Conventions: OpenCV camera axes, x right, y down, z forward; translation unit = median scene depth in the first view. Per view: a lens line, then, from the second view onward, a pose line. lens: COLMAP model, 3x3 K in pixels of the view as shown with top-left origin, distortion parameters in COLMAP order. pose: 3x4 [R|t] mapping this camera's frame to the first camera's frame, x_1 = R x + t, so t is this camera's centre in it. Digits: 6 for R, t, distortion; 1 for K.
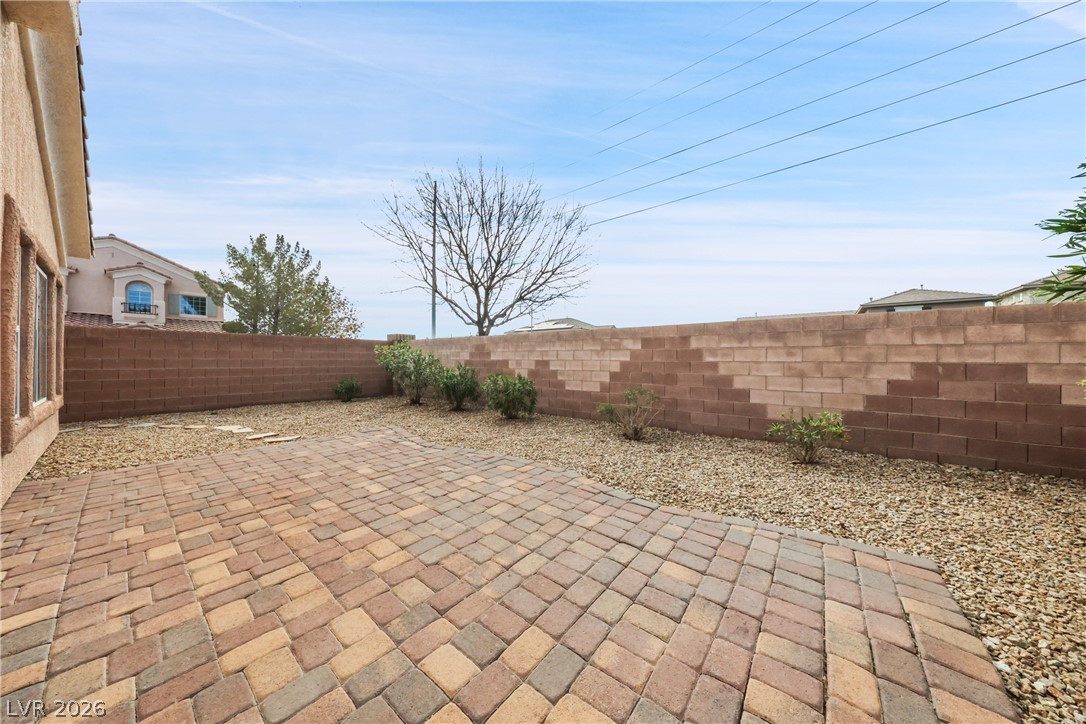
lens RADIAL K [[340.8, 0, 543.2], [0, 340.8, 360.7], [0, 0, 1]] dist [0.000462, -0.002780]
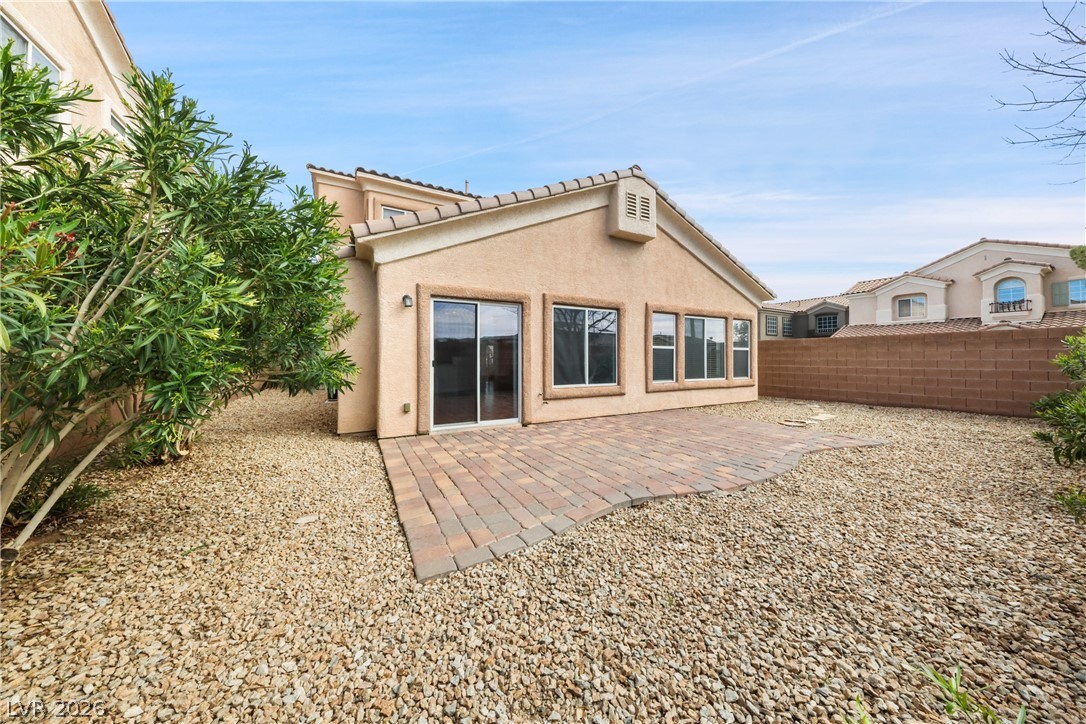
lens RADIAL K [[340.8, 0, 543.2], [0, 340.8, 360.7], [0, 0, 1]] dist [0.000462, -0.002780]
pose [[-0.383308, 0.002271, -0.923618, 0.450990], [-0.004770, 0.999979, 0.004438, -0.000698], [0.923608, 0.006107, -0.383289, 0.400780]]
